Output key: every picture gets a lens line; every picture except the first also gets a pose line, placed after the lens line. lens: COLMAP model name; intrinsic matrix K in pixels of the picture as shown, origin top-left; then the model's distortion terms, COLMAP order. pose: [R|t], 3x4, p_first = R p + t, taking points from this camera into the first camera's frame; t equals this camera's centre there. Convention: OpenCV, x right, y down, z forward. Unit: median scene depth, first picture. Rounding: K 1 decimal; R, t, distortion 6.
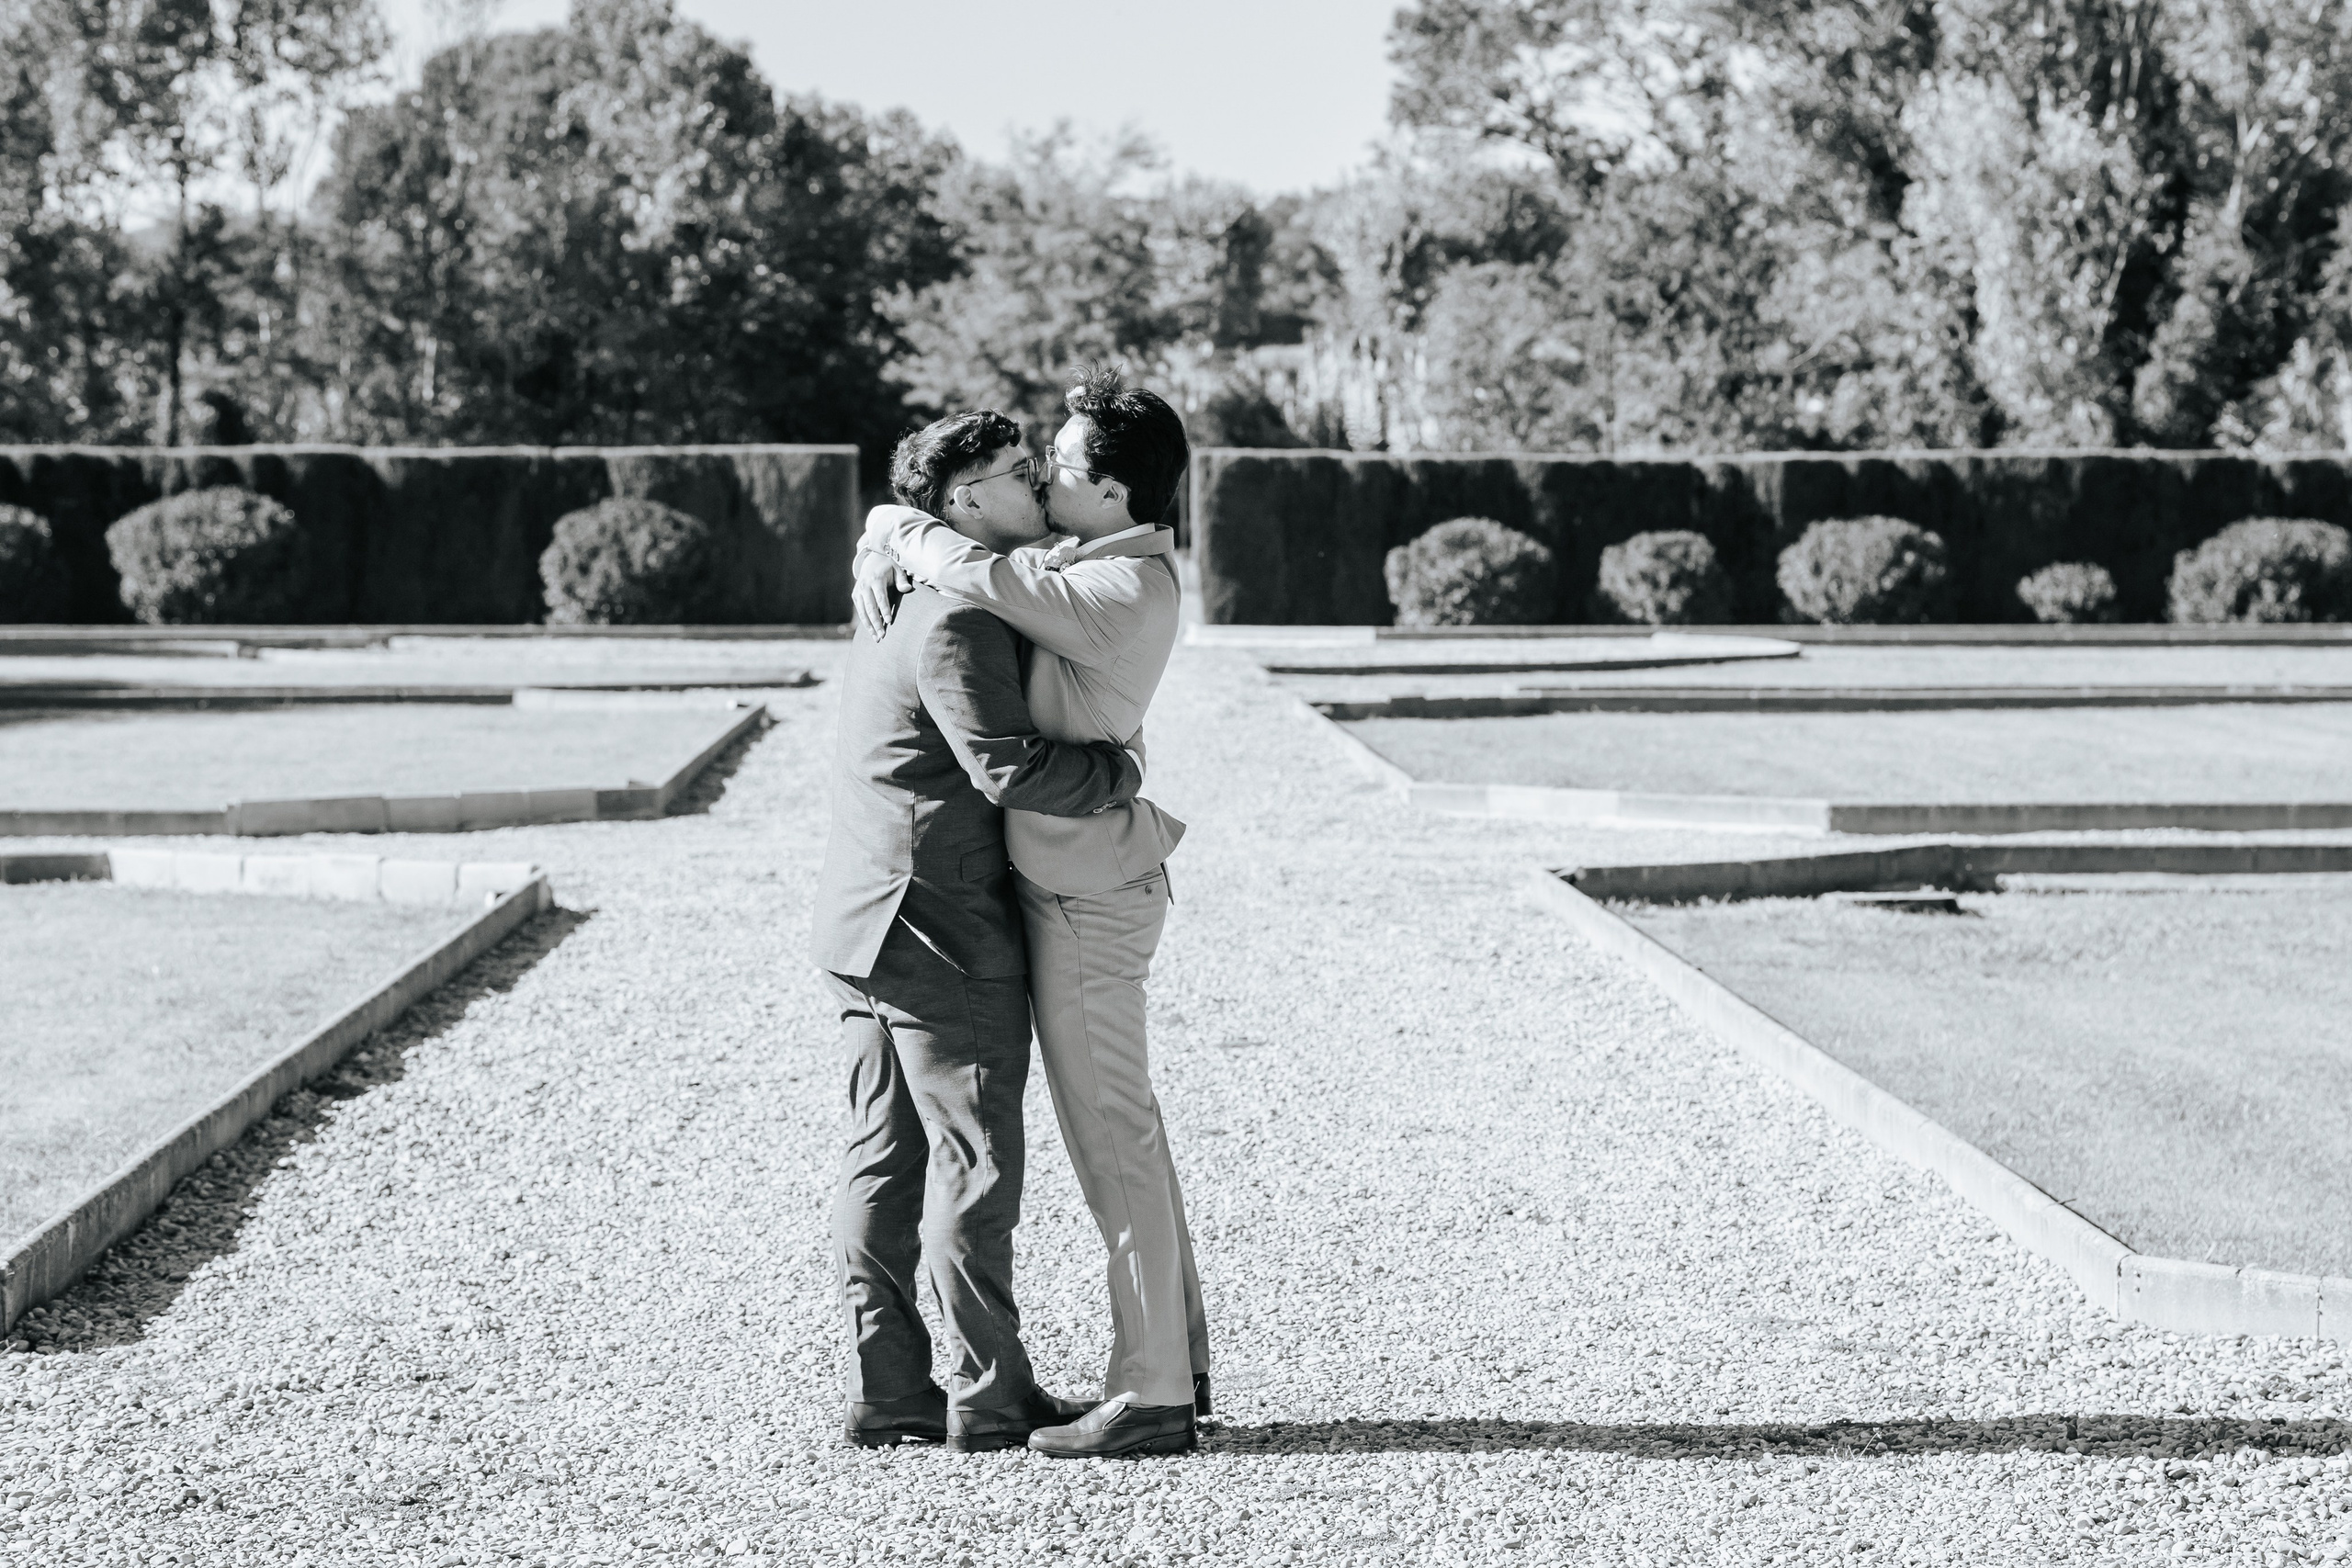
lens RADIAL K [[8751.2, 0, 1187.7], [0, 8751.2, 794.2], [0, 0, 1]] dist [0.523579, 0.000000]
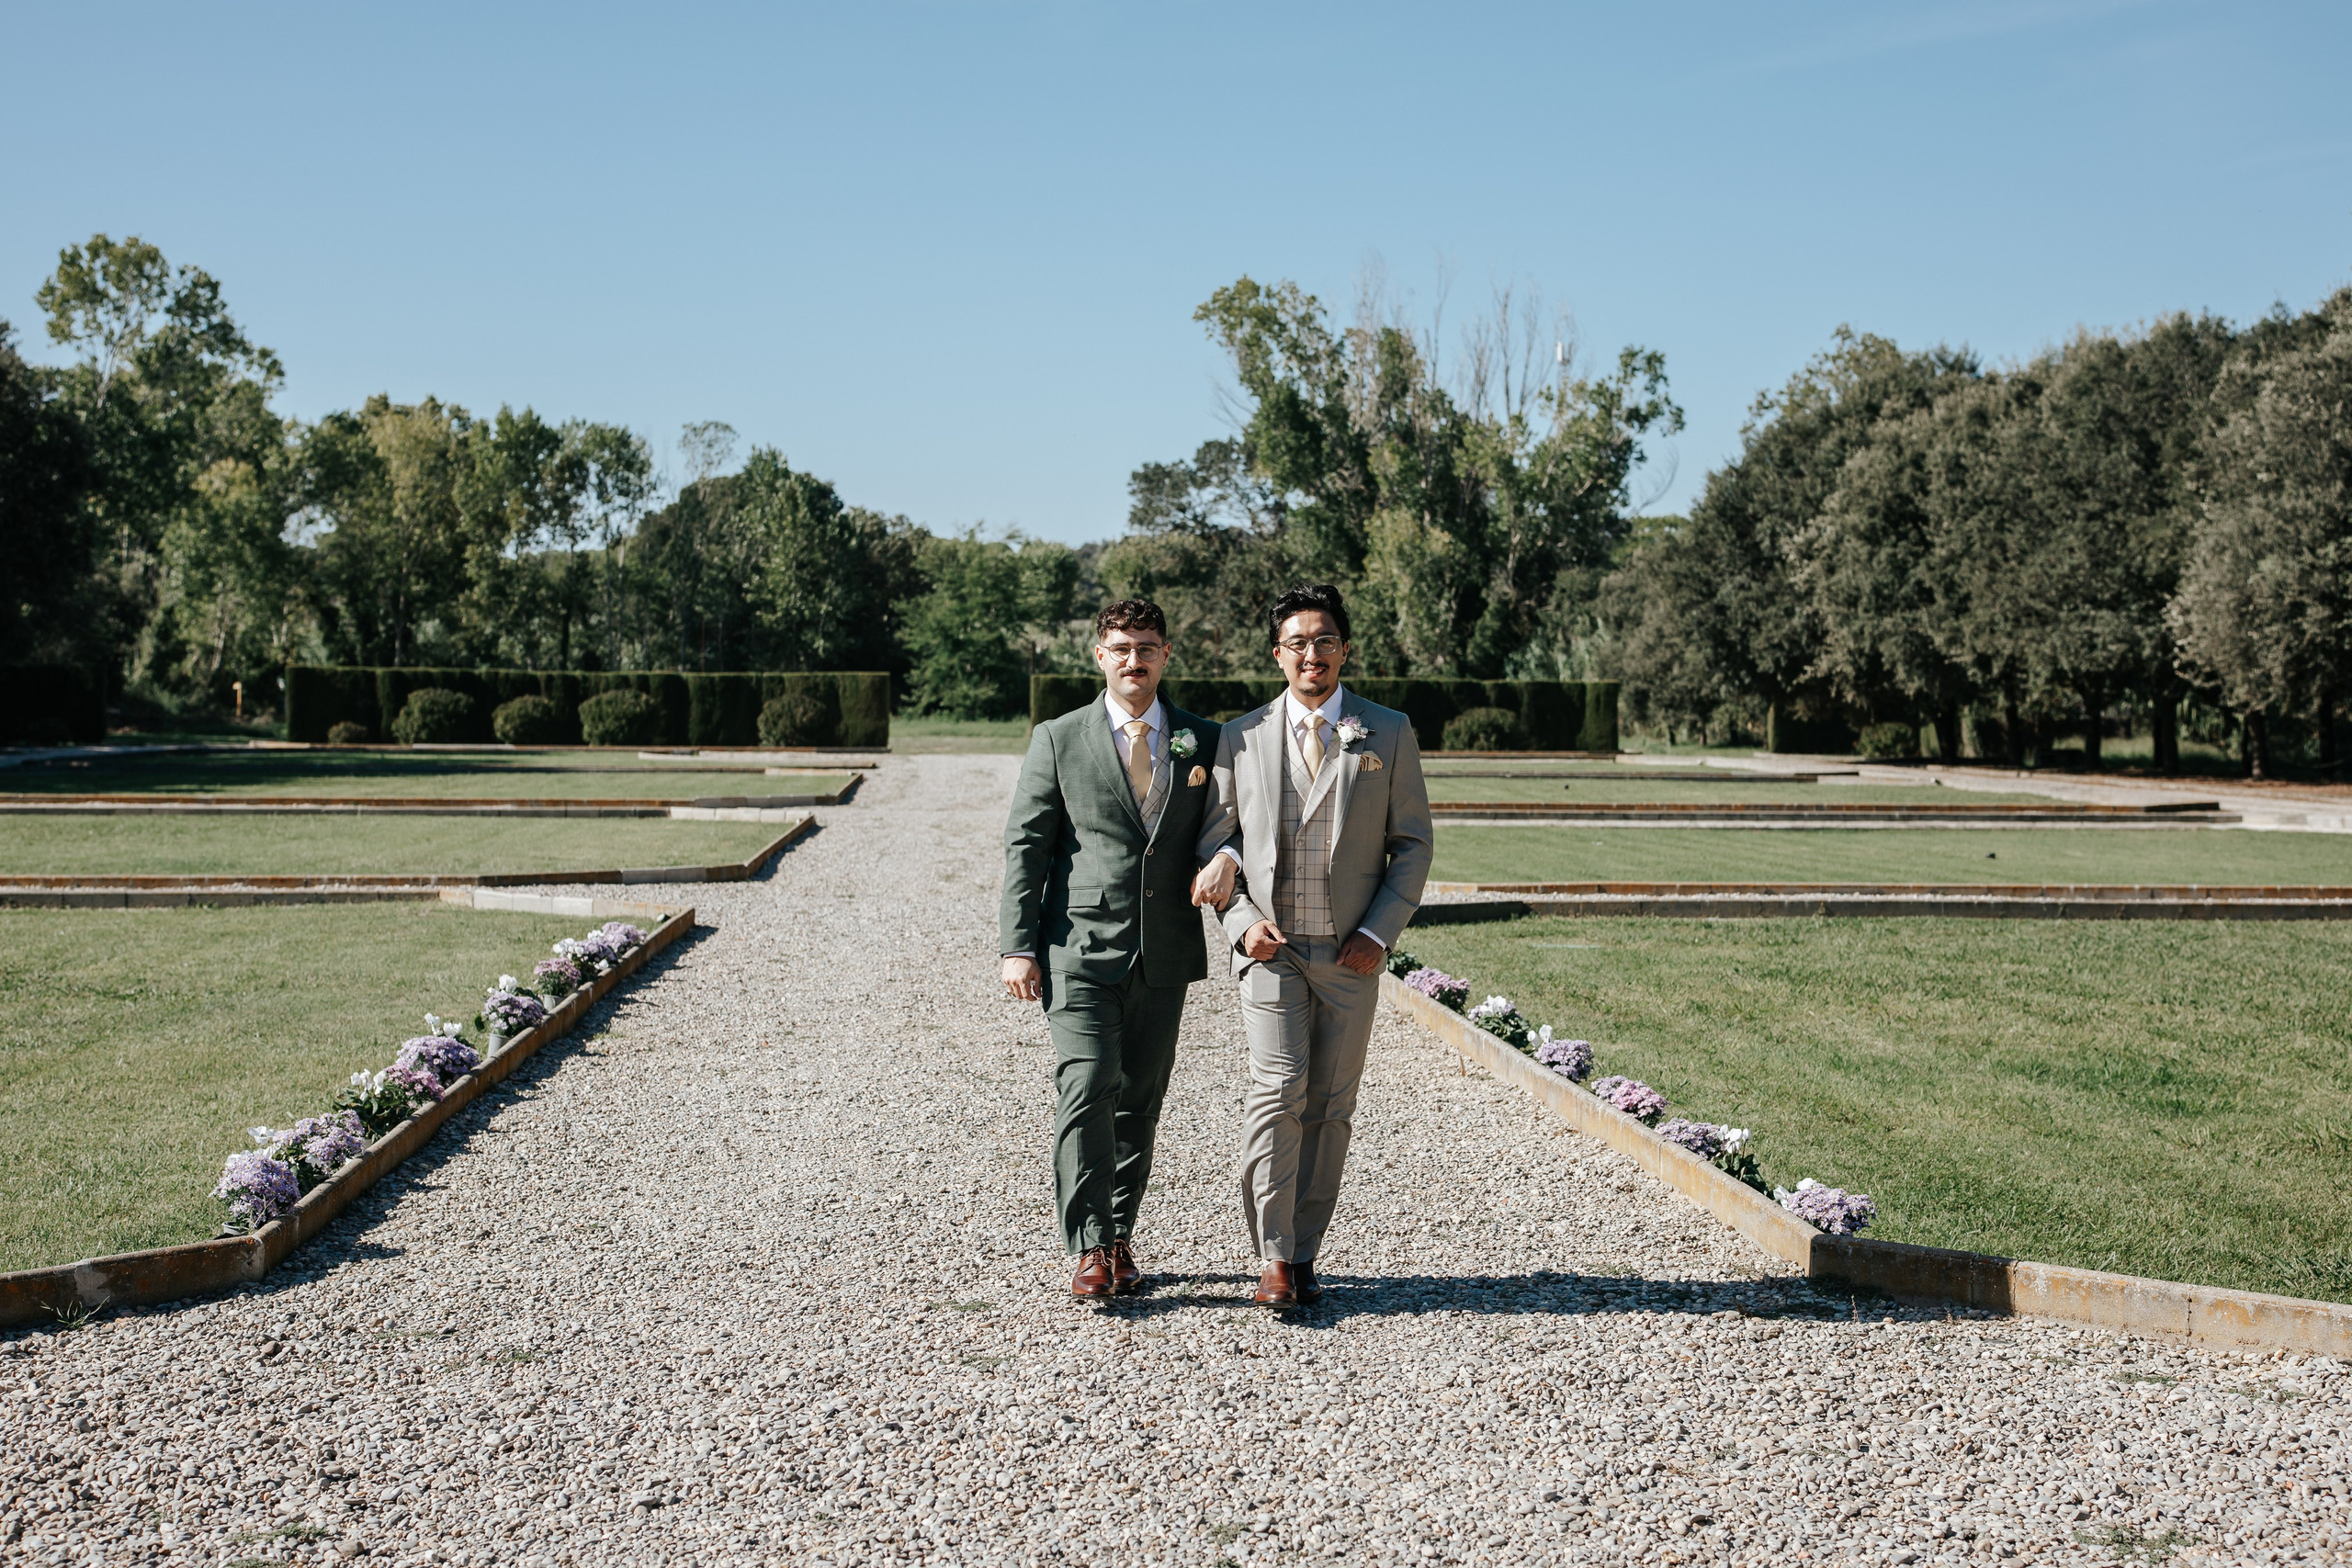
lens RADIAL K [[11376.4, 0, 1330.8], [0, 11376.4, 719.6], [0, 0, 1]] dist [1.929230, 0.000000]
pose [[0.999819, 0.007819, 0.017348, 0.029181], [-0.007277, 0.999491, -0.031062, 0.070702], [-0.017582, 0.030930, 0.999367, -2.164056]]
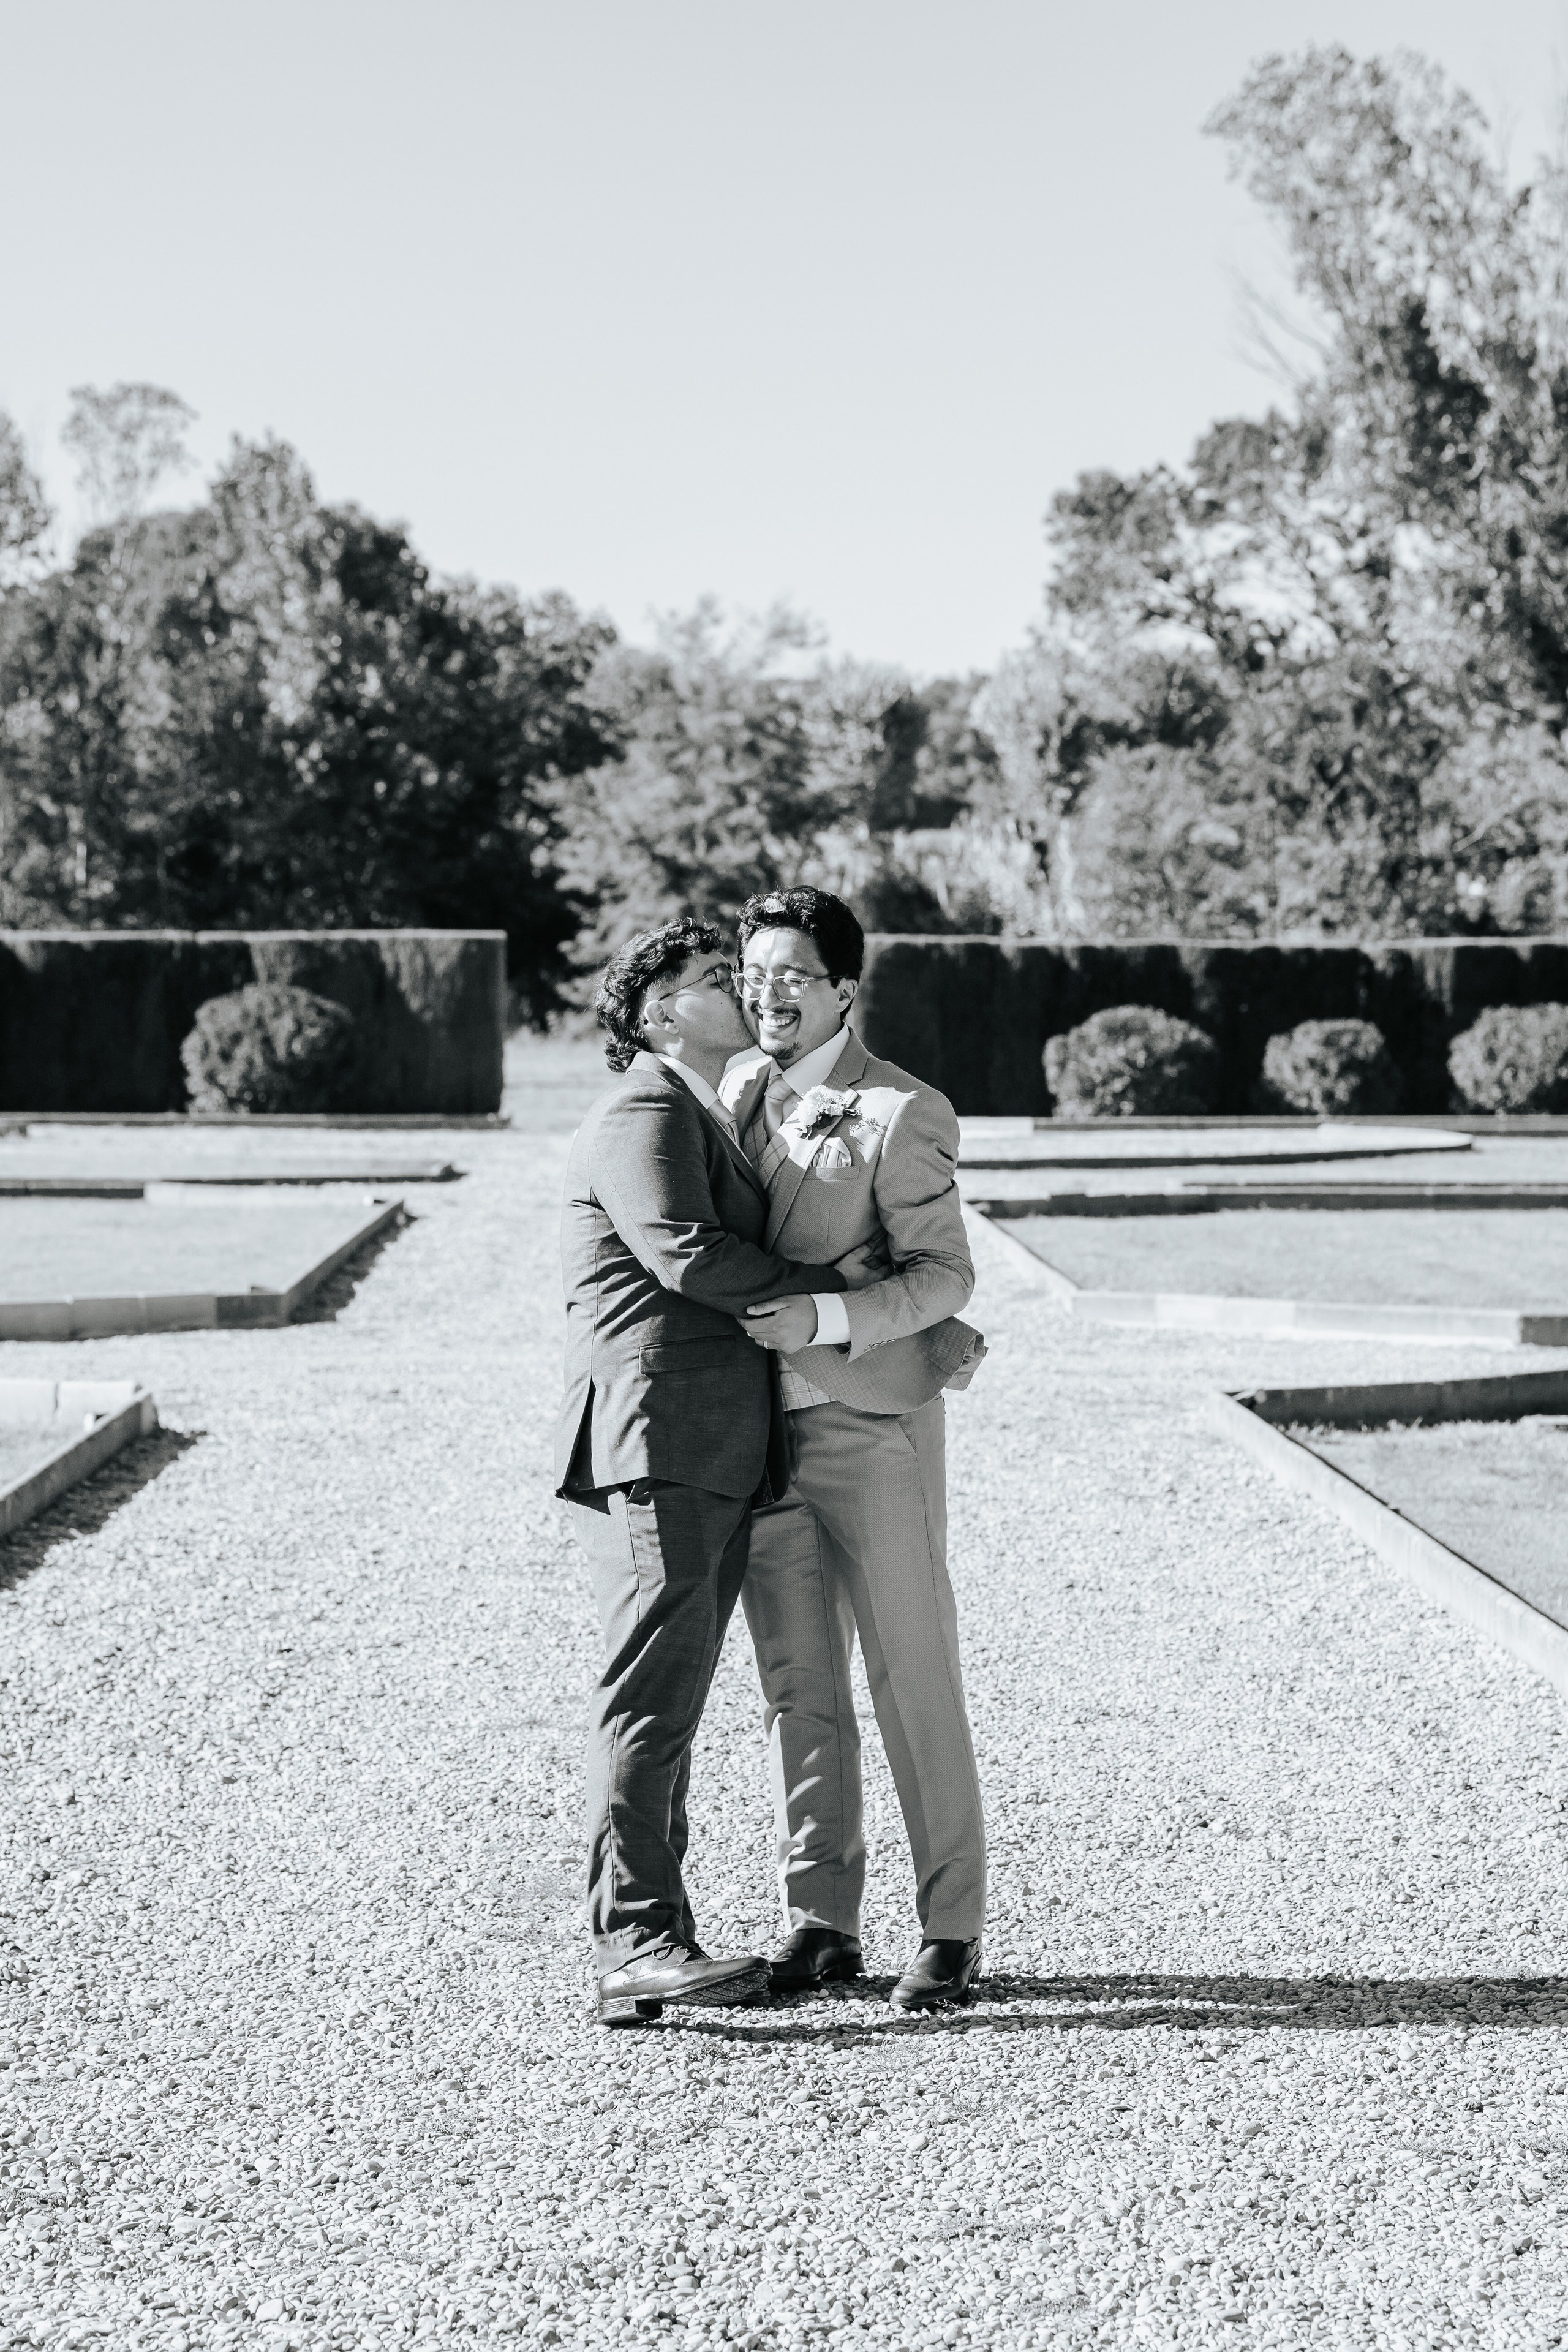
lens RADIAL K [[8050.0, 0, 689.0], [0, 8050.0, 1259.2], [0, 0, 1]] dist [0.806018, 0.000000]
pose [[0.999805, 0.002884, -0.019535, 0.000646], [-0.002846, 0.999994, 0.001945, -0.005048], [0.019540, -0.001889, 0.999807, 0.101762]]
